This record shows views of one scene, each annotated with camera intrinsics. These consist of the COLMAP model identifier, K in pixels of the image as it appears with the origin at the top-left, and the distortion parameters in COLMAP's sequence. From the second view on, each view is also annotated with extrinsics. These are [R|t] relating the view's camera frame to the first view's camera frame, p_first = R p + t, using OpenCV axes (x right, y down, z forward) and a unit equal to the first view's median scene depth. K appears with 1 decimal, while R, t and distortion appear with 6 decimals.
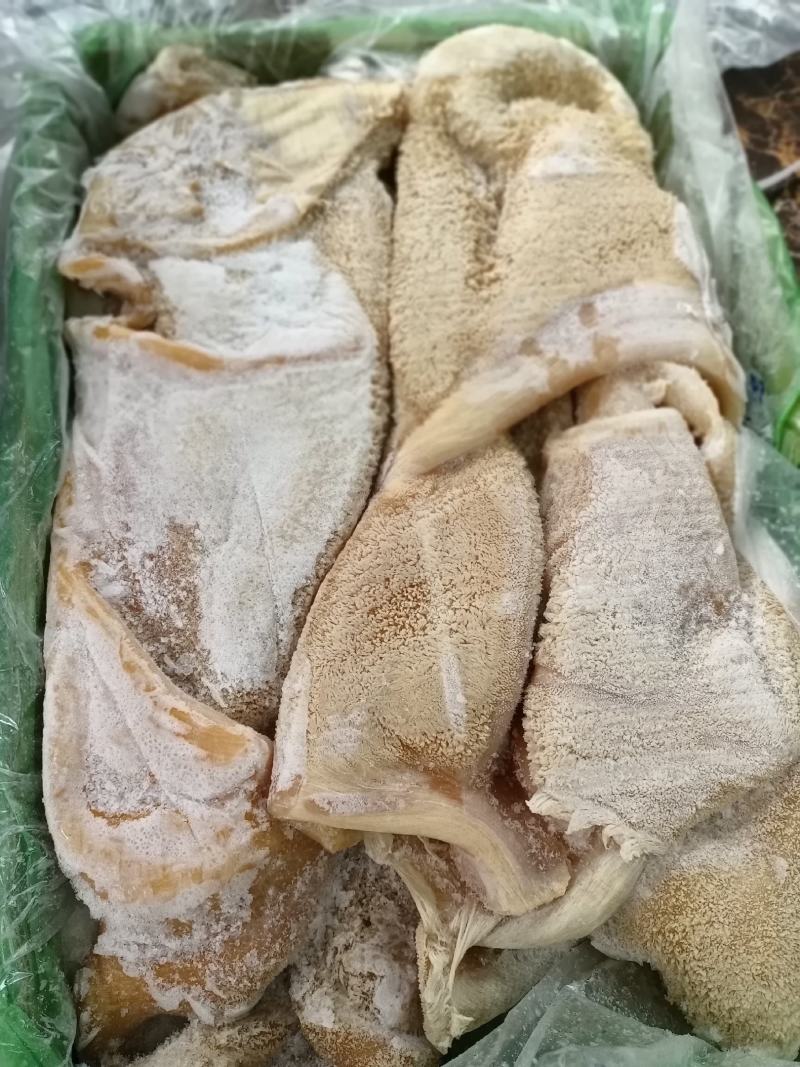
lens RADIAL K [[830.2, 0, 400.0], [0, 830.2, 533.5], [0, 0, 1]] dist [0.046083, -0.002570]
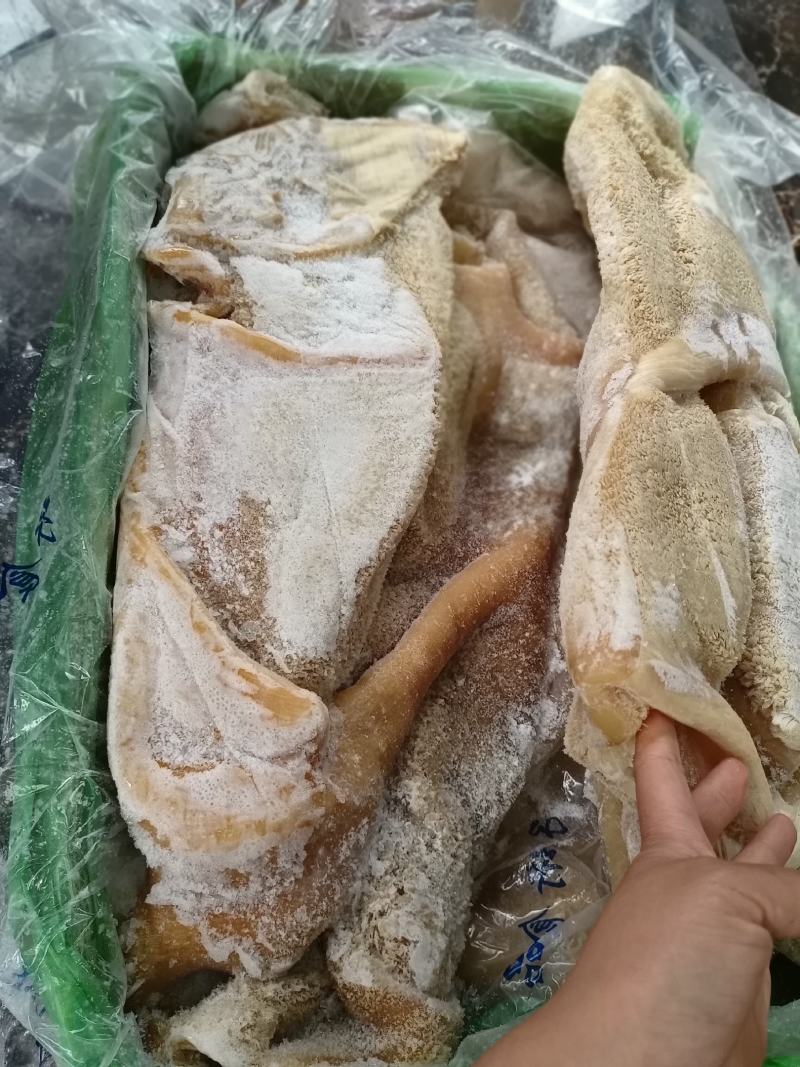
lens RADIAL K [[830.2, 0, 400.0], [0, 830.2, 533.5], [0, 0, 1]] dist [0.046083, -0.002570]
pose [[0.988886, 0.091194, 0.117423, -0.201994], [-0.082589, 0.993667, -0.076188, 0.098536], [-0.123628, 0.065643, 0.990155, -0.064230]]
